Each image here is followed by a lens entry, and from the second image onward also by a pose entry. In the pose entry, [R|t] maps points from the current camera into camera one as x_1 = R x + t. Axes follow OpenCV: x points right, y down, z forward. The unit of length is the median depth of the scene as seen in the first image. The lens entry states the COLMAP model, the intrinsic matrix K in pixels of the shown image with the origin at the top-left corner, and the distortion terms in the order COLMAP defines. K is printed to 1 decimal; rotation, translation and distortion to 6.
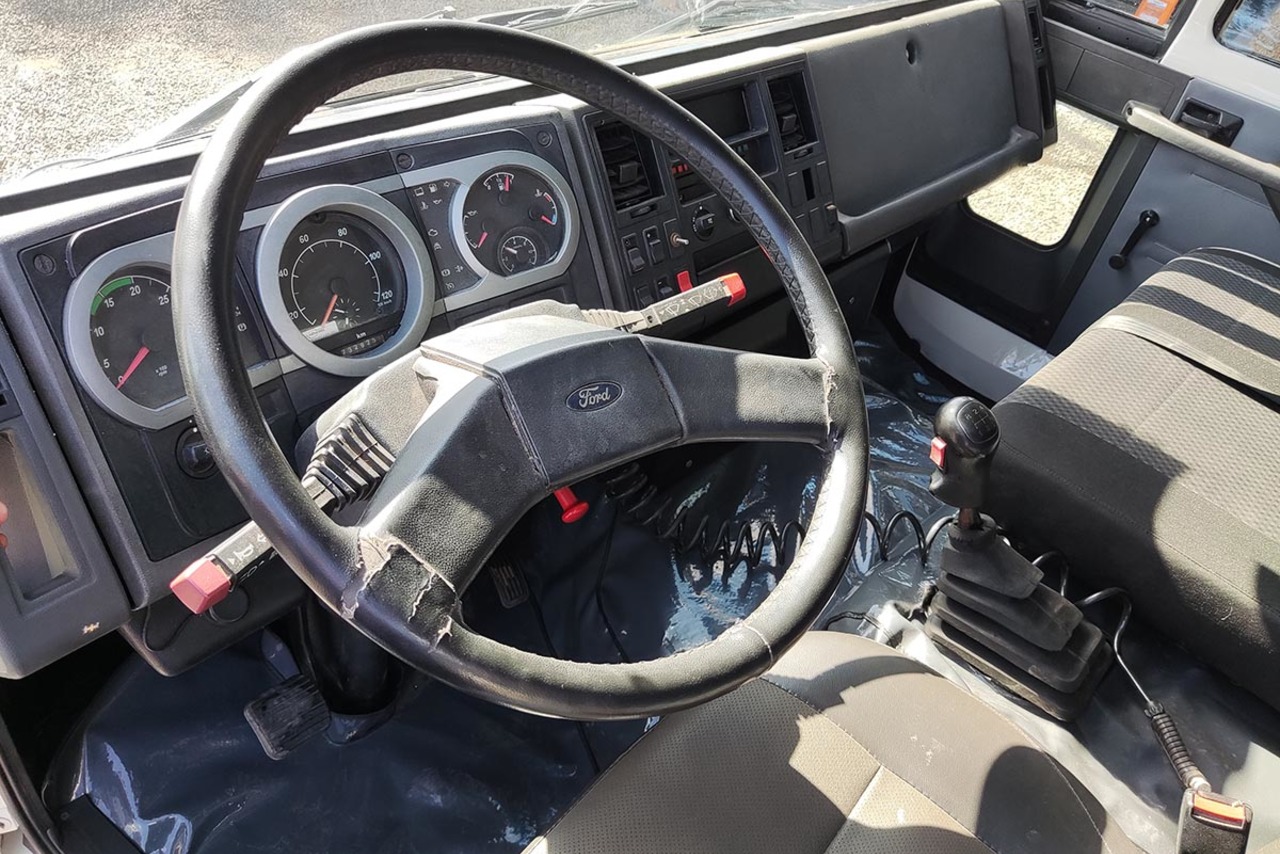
lens RADIAL K [[1052.4, 0, 640.0], [0, 1052.4, 427.0], [0, 0, 1]] dist [0.057309, -0.004956]
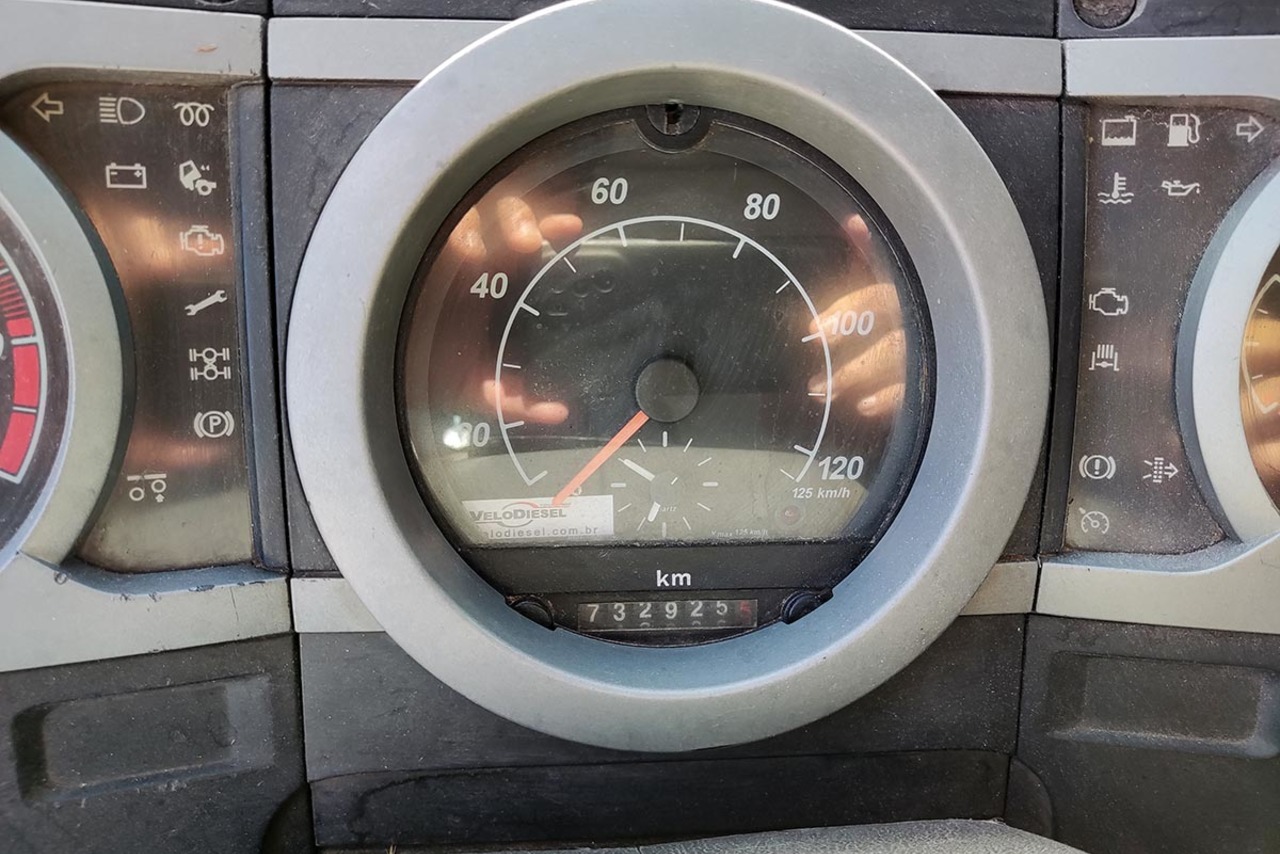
lens RADIAL K [[1052.4, 0, 640.0], [0, 1052.4, 427.0], [0, 0, 1]] dist [0.057309, -0.004956]
pose [[0.740725, 0.337987, -0.580595, -0.125106], [-0.371085, 0.926266, 0.065784, -0.135509], [0.560020, 0.166722, 0.811530, 0.758685]]
